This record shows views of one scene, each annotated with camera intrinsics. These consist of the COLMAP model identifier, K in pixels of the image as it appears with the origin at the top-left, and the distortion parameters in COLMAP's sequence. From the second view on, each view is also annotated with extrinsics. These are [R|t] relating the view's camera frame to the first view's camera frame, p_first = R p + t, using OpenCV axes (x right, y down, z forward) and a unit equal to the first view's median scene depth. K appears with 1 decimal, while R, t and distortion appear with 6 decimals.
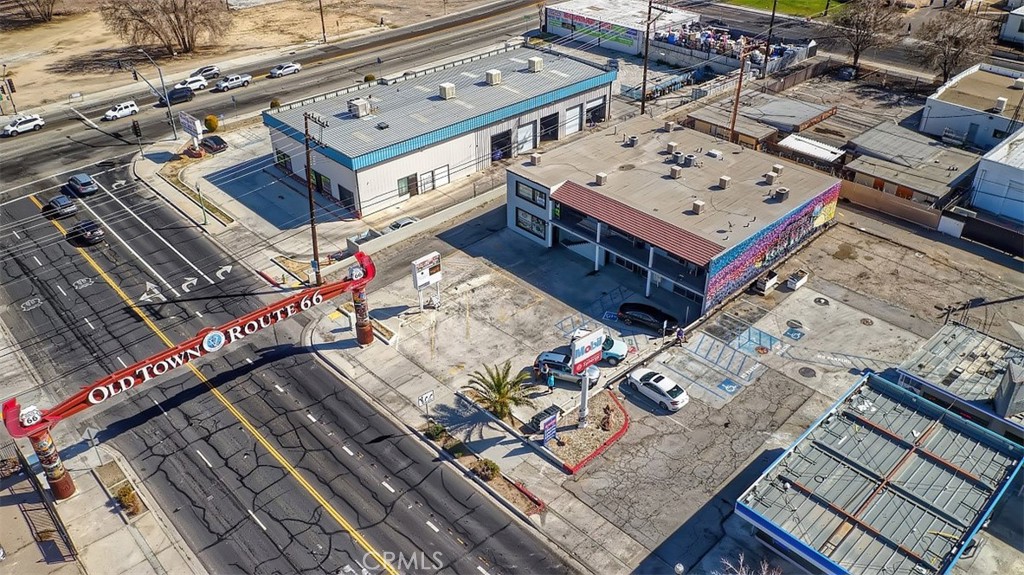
lens RADIAL K [[803.6, 0, 543.0], [0, 803.6, 288.8], [0, 0, 1]] dist [-0.023511, -0.016399]
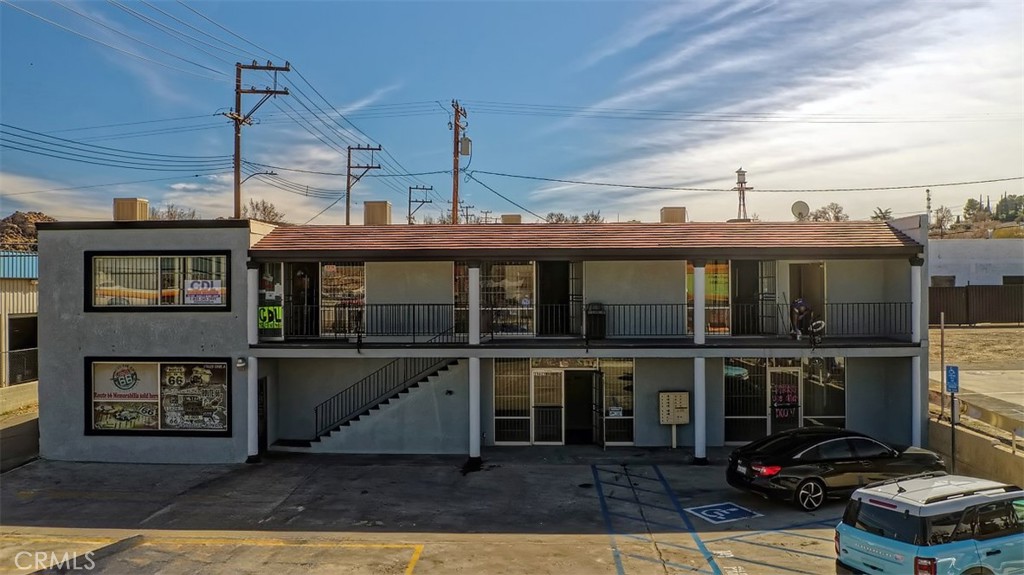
lens RADIAL K [[803.6, 0, 509.7], [0, 803.6, 283.8], [0, 0, 1]] dist [-0.023511, -0.016399]
pose [[0.735170, -0.017779, 0.677649, -0.126450], [0.391939, 0.826776, -0.403516, 0.048179], [-0.553090, 0.562250, 0.614790, 0.854603]]
